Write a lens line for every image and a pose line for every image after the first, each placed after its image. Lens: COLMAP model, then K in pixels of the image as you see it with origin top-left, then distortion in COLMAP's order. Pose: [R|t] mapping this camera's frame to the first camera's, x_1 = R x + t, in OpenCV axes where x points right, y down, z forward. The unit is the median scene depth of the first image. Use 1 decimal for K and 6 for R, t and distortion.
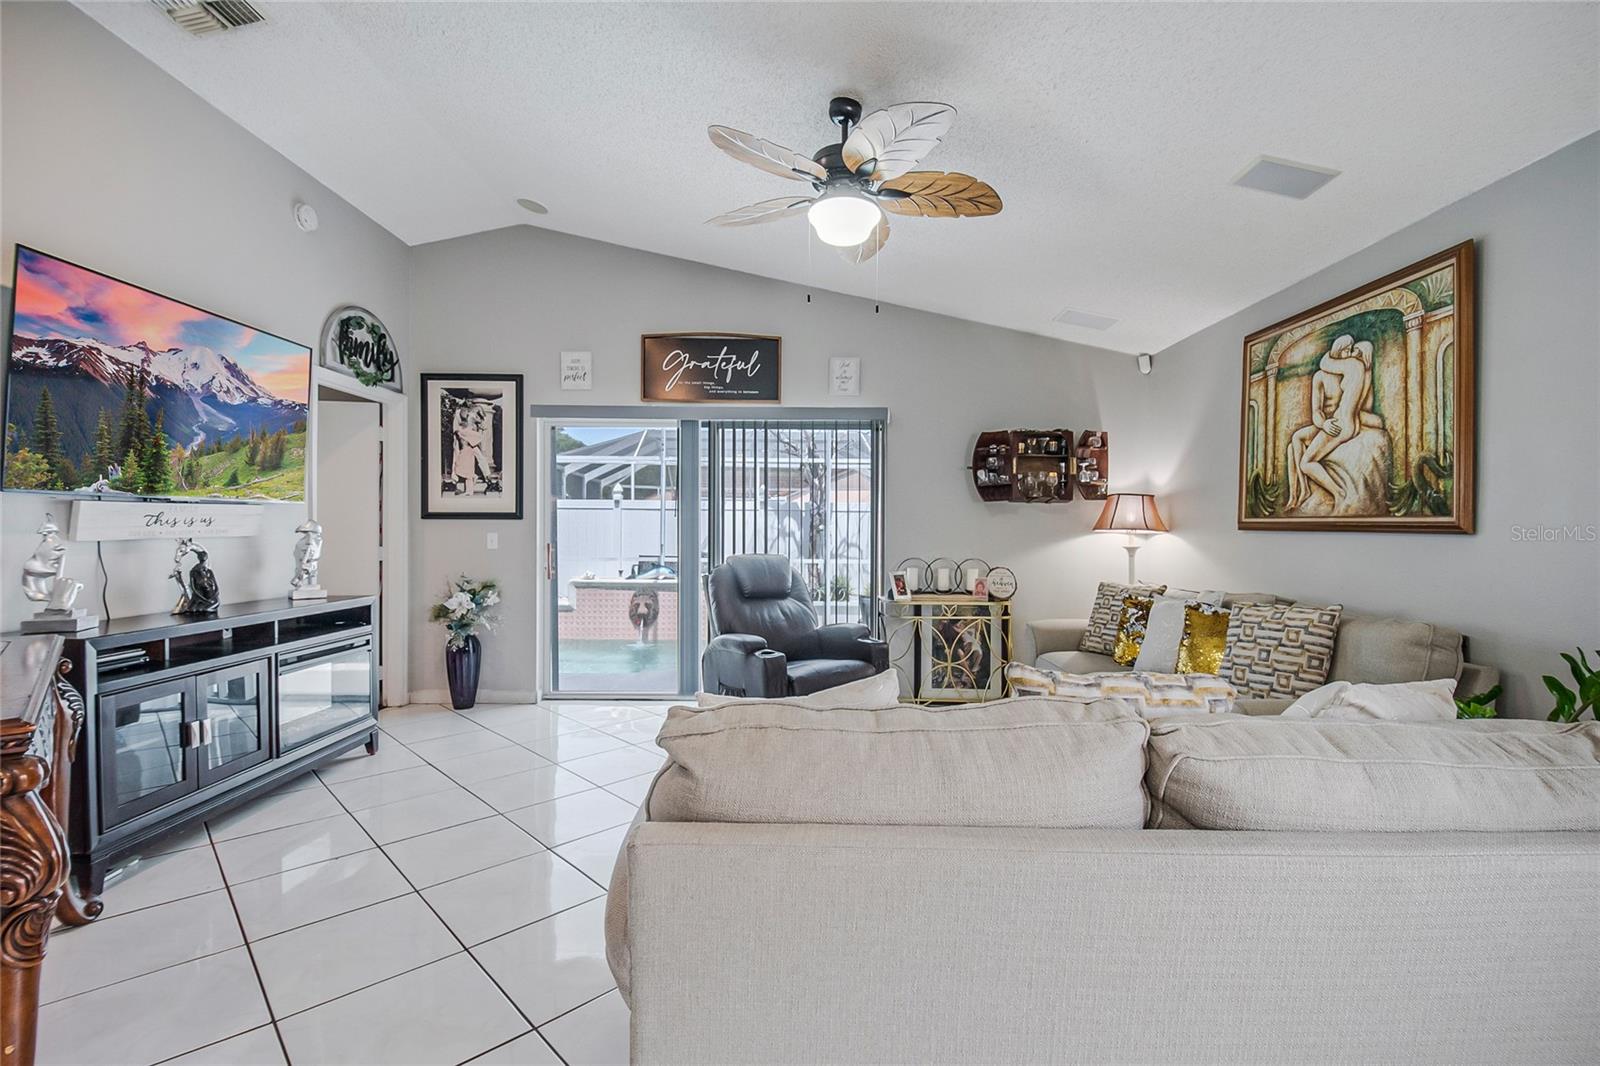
lens RADIAL K [[702.5, 0, 813.4], [0, 702.5, 535.1], [0, 0, 1]] dist [0.018020, -0.021692]
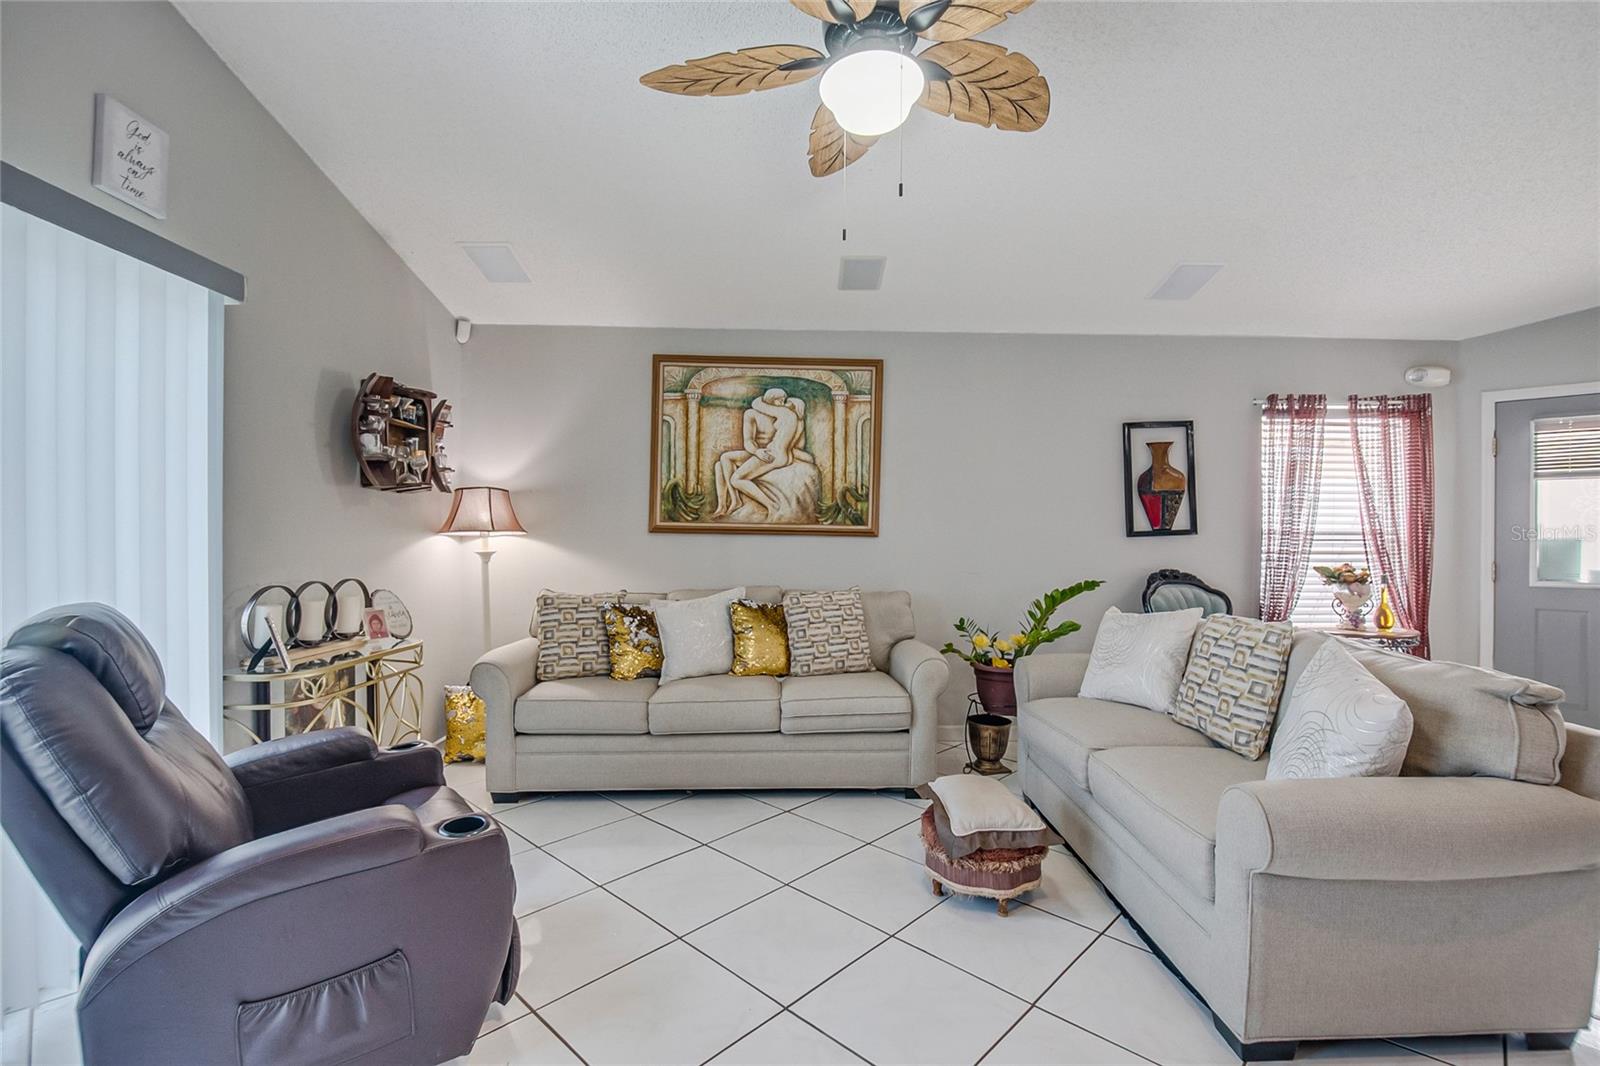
lens RADIAL K [[702.5, 0, 803.0], [0, 702.5, 540.5], [0, 0, 1]] dist [0.018020, -0.021692]
pose [[-0.024330, -0.005750, 0.999687, -0.517696], [0.001597, 0.999982, 0.005791, -0.001840], [-0.999703, 0.001737, -0.024320, 0.868617]]
